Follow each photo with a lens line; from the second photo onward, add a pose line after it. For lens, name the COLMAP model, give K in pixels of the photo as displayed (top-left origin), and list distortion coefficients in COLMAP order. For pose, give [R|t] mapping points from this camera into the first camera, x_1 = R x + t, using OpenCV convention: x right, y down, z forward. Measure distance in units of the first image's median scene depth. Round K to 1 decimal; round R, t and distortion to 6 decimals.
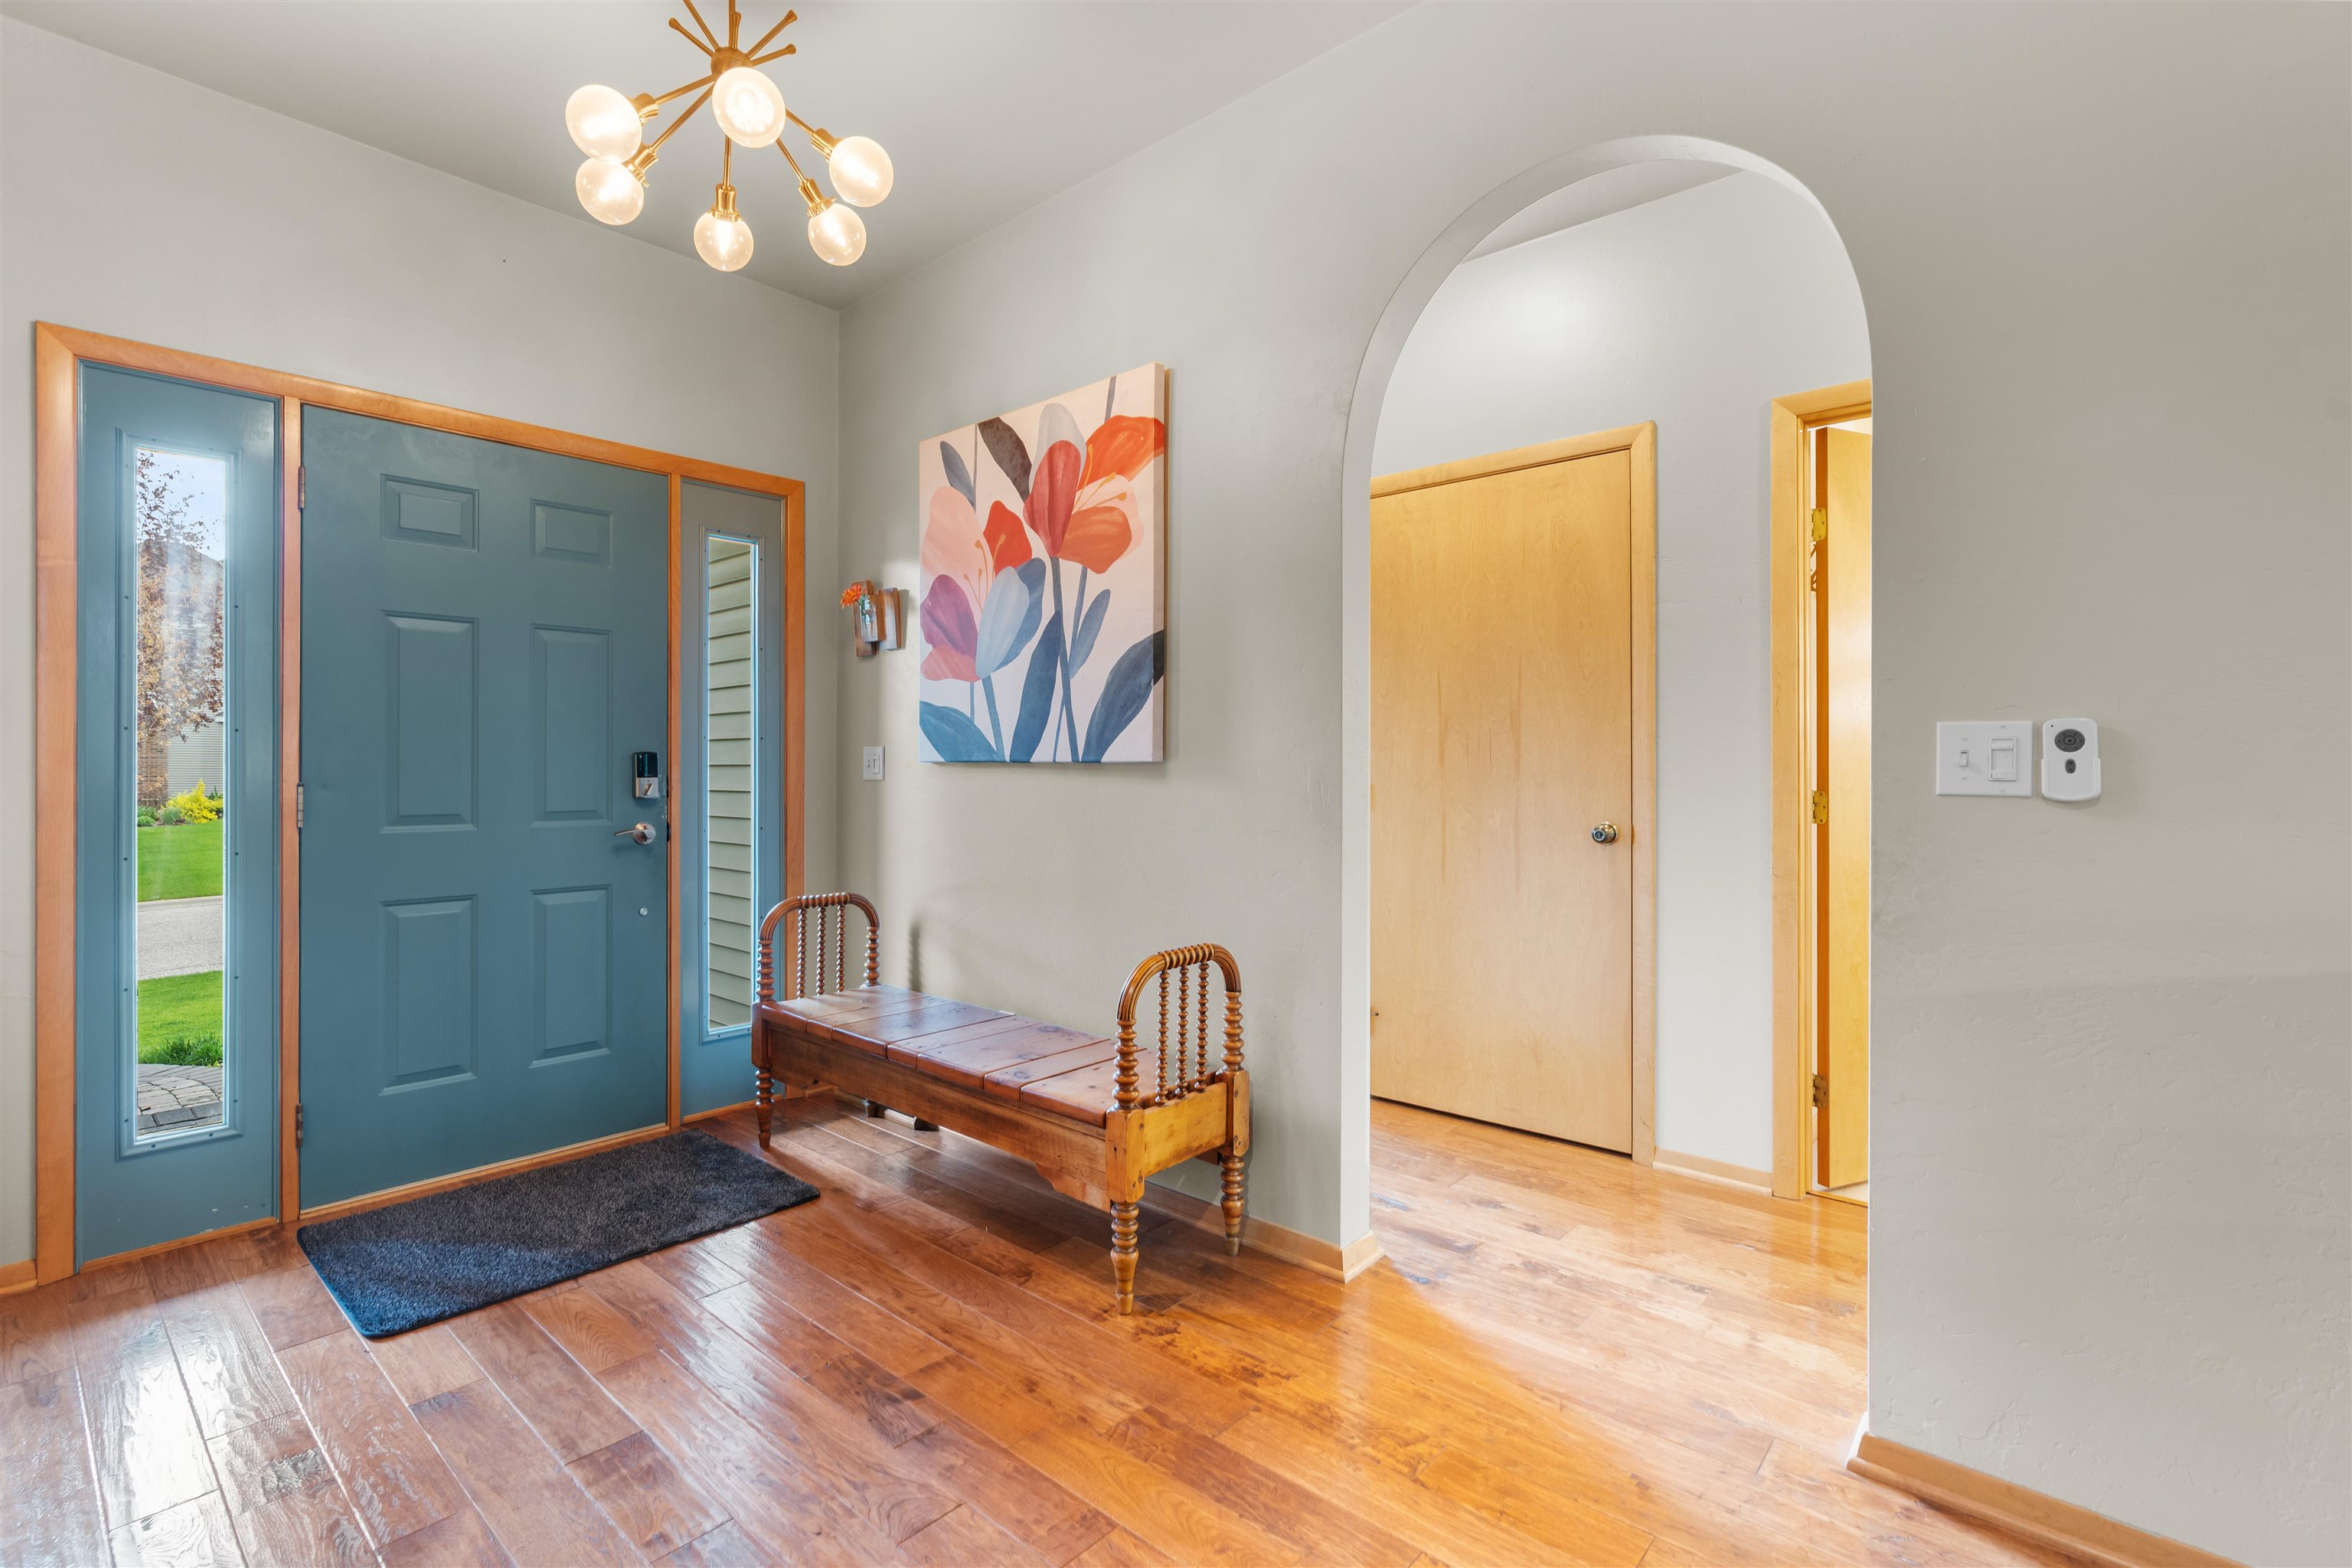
lens RADIAL K [[1069.8, 0, 1163.8], [0, 1069.8, 769.2], [0, 0, 1]] dist [-0.003366, -0.000058]
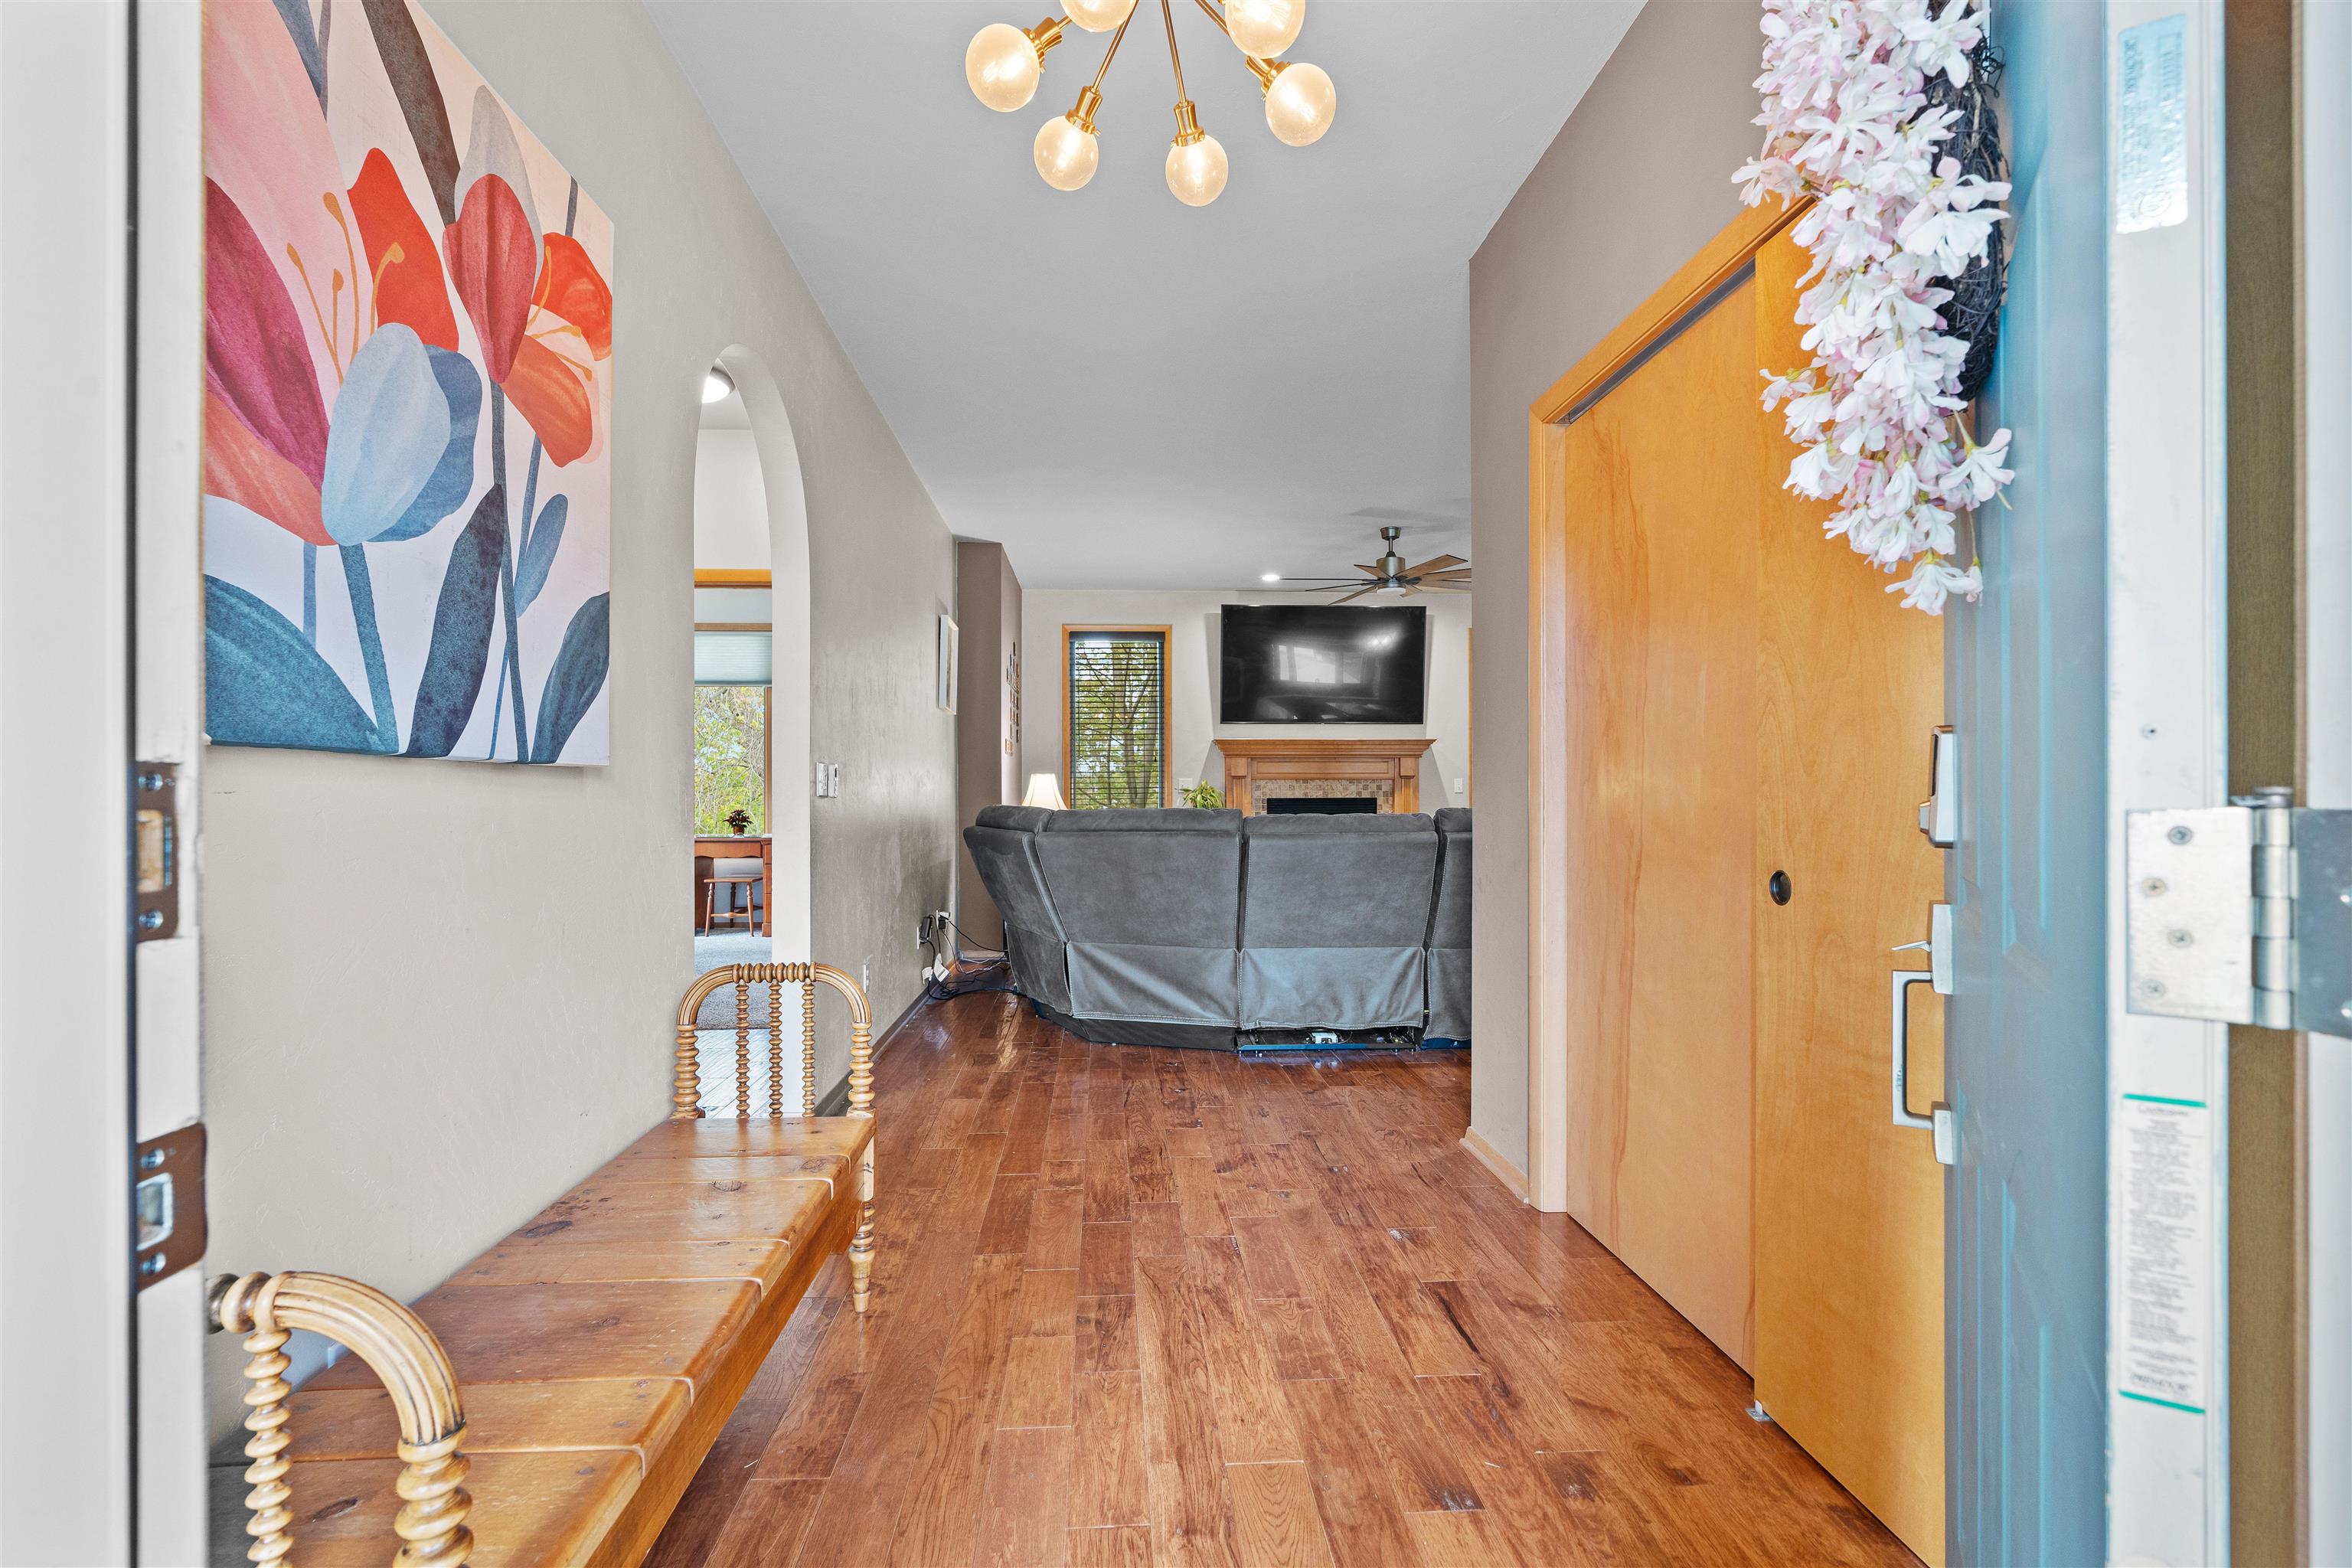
lens RADIAL K [[1074.3, 0, 1161.9], [0, 1074.3, 787.3], [0, 0, 1]] dist [-0.003967, 0.000845]
pose [[-0.704164, 0.002058, 0.710034, -0.739353], [0.003692, 0.999993, 0.000763, 0.008253], [-0.710028, 0.003159, -0.704167, 1.161931]]
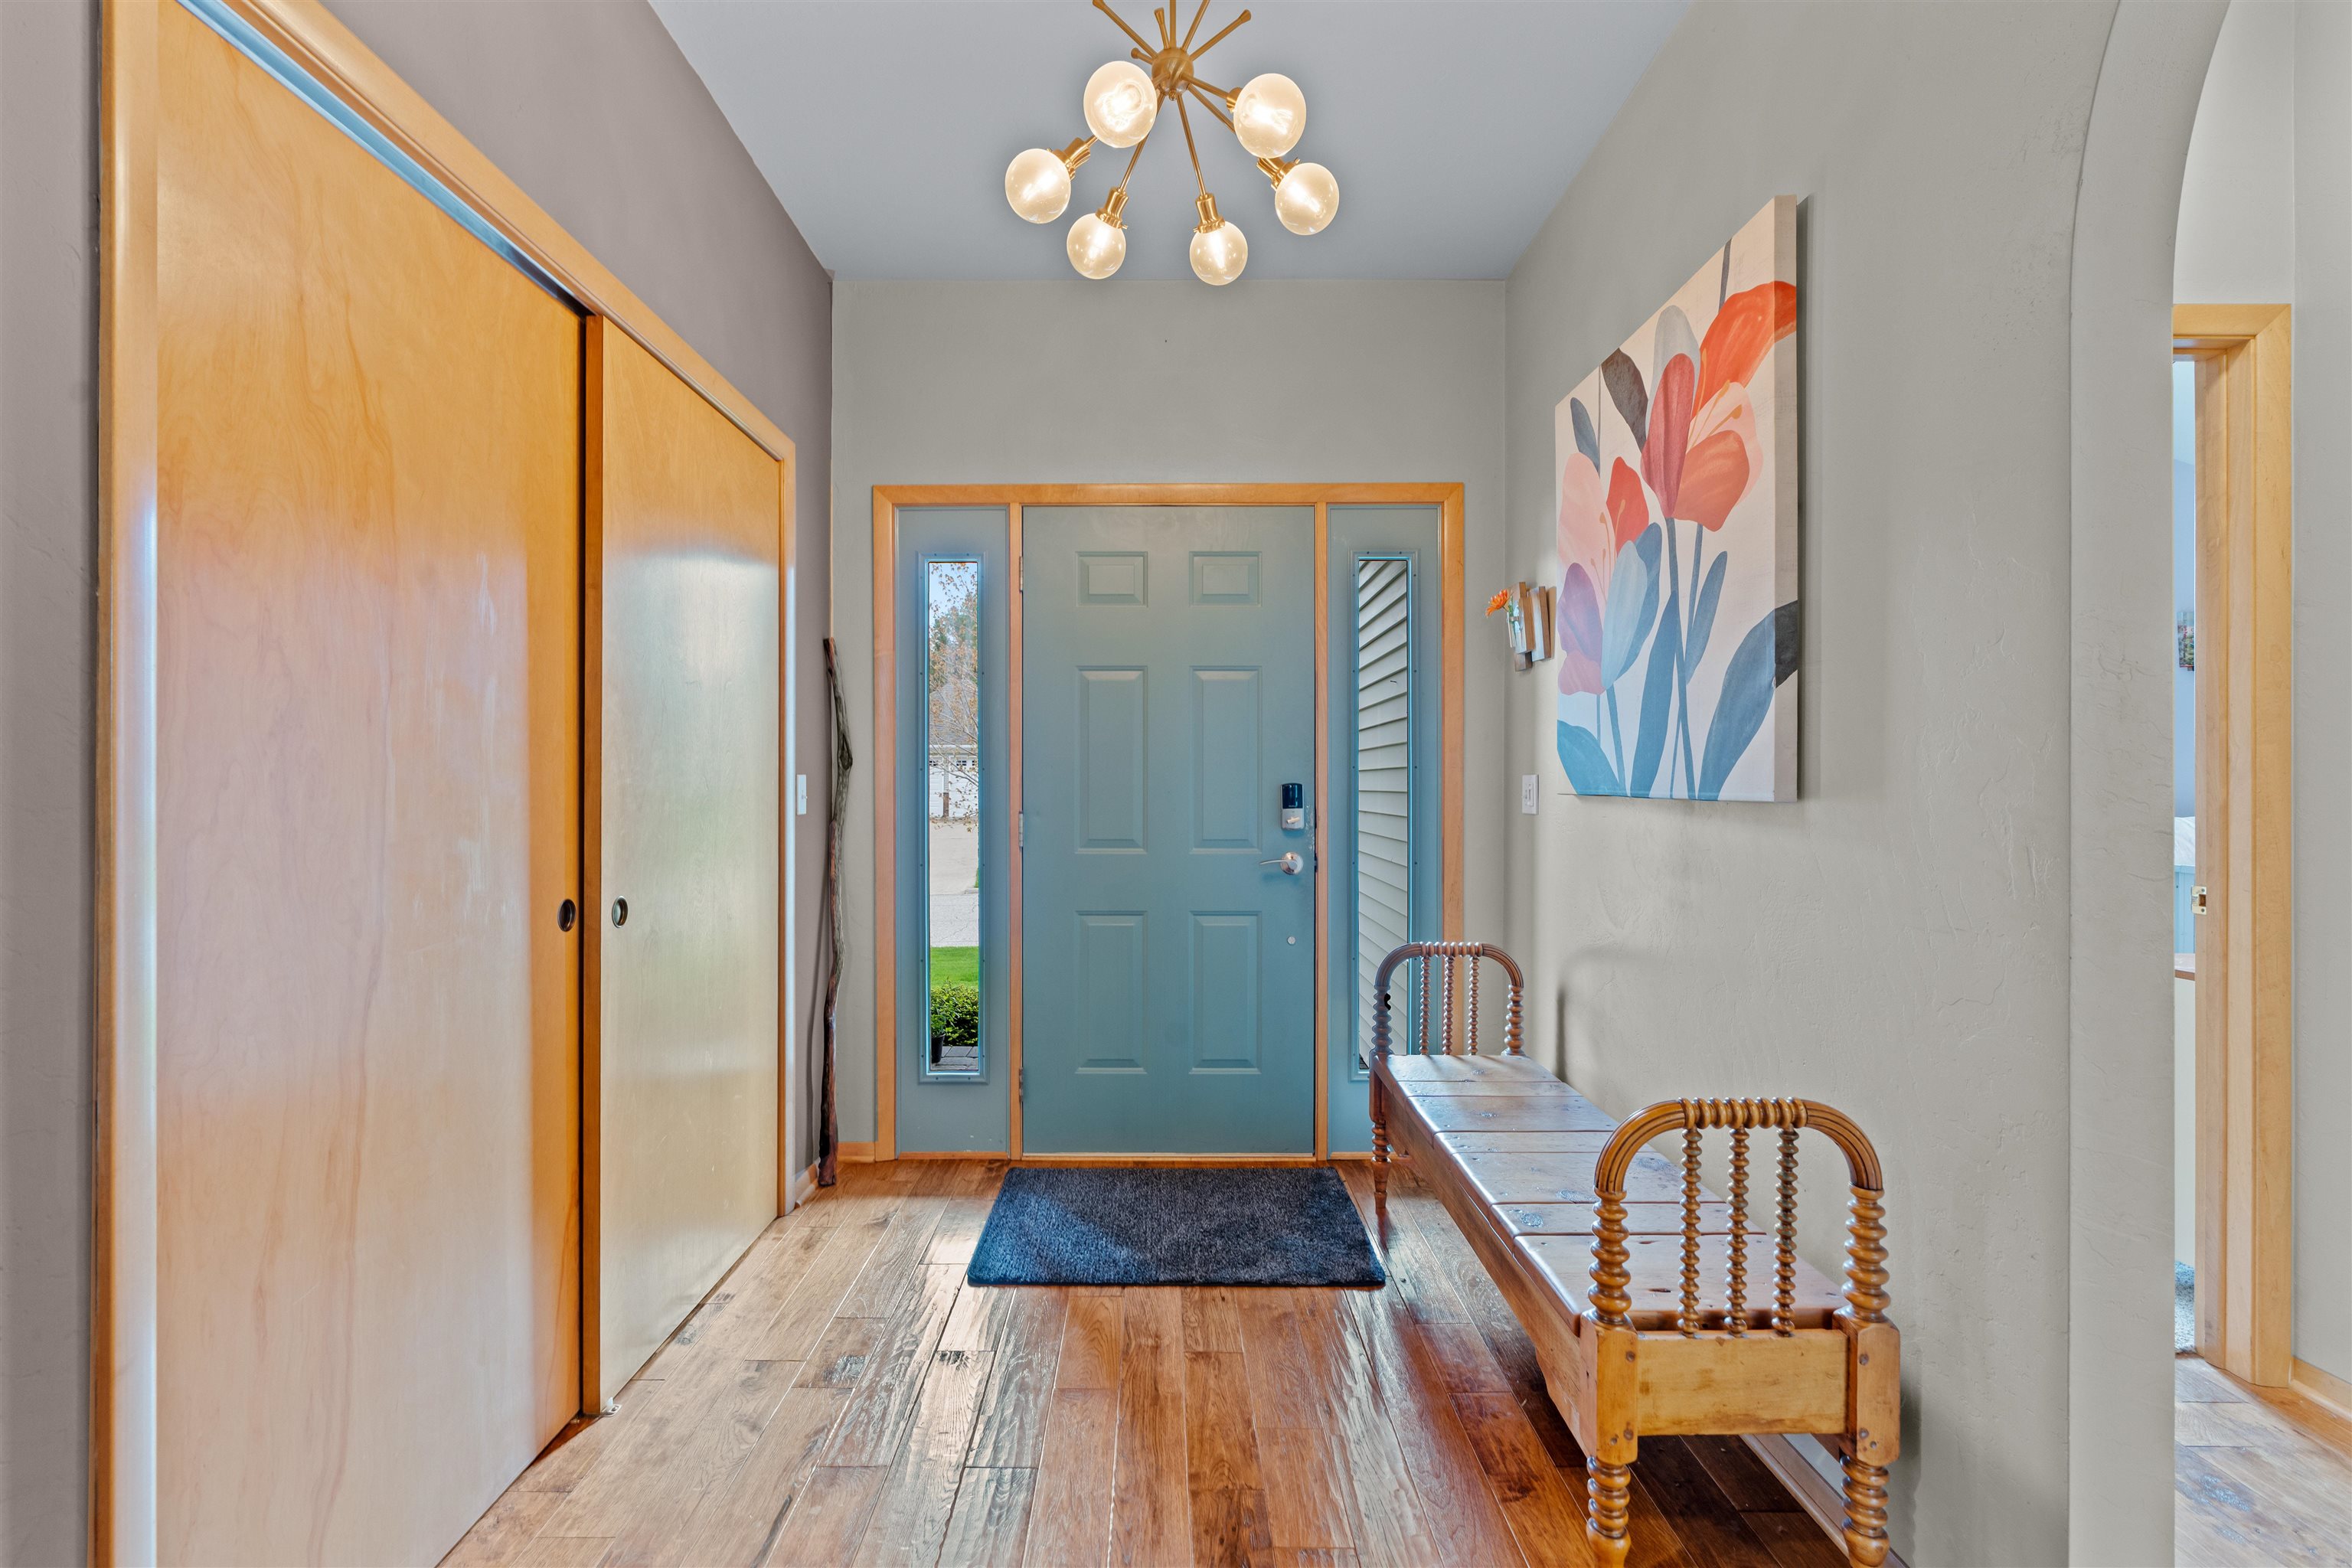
lens RADIAL K [[1074.3, 0, 1161.9], [0, 1074.3, 787.3], [0, 0, 1]] dist [-0.003967, 0.000845]
pose [[0.667857, 0.003062, -0.744284, 0.214236], [-0.001612, 0.999995, 0.002668, -0.016569], [0.744288, -0.000582, 0.667858, 0.258002]]
